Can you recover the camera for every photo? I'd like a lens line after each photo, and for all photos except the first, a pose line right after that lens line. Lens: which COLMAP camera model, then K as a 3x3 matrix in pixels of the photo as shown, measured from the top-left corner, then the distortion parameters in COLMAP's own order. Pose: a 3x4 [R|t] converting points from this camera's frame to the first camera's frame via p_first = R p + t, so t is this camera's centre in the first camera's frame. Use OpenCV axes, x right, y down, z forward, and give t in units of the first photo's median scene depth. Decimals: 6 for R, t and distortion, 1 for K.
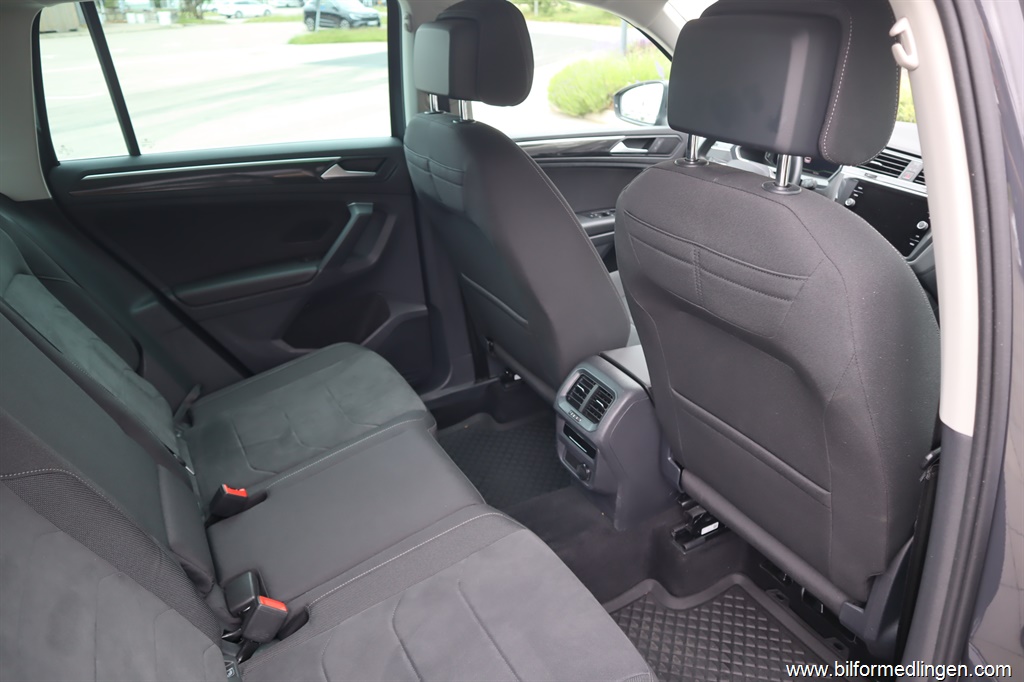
lens RADIAL K [[706.6, 0, 510.7], [0, 706.6, 347.7], [0, 0, 1]] dist [-0.125136, 0.073961]
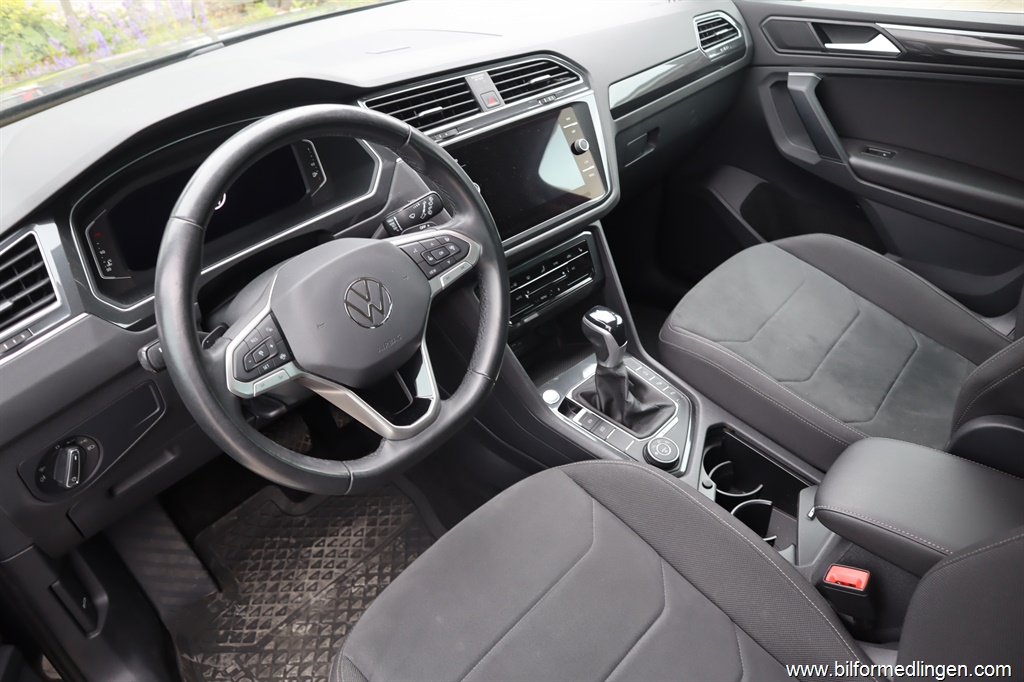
lens RADIAL K [[706.6, 0, 510.7], [0, 706.6, 347.7], [0, 0, 1]] dist [-0.125136, 0.073961]
pose [[-0.331647, -0.551001, 0.765773, 0.001752], [0.465930, 0.610143, 0.640808, -0.374327], [-0.820317, 0.569319, 0.054376, 0.806242]]
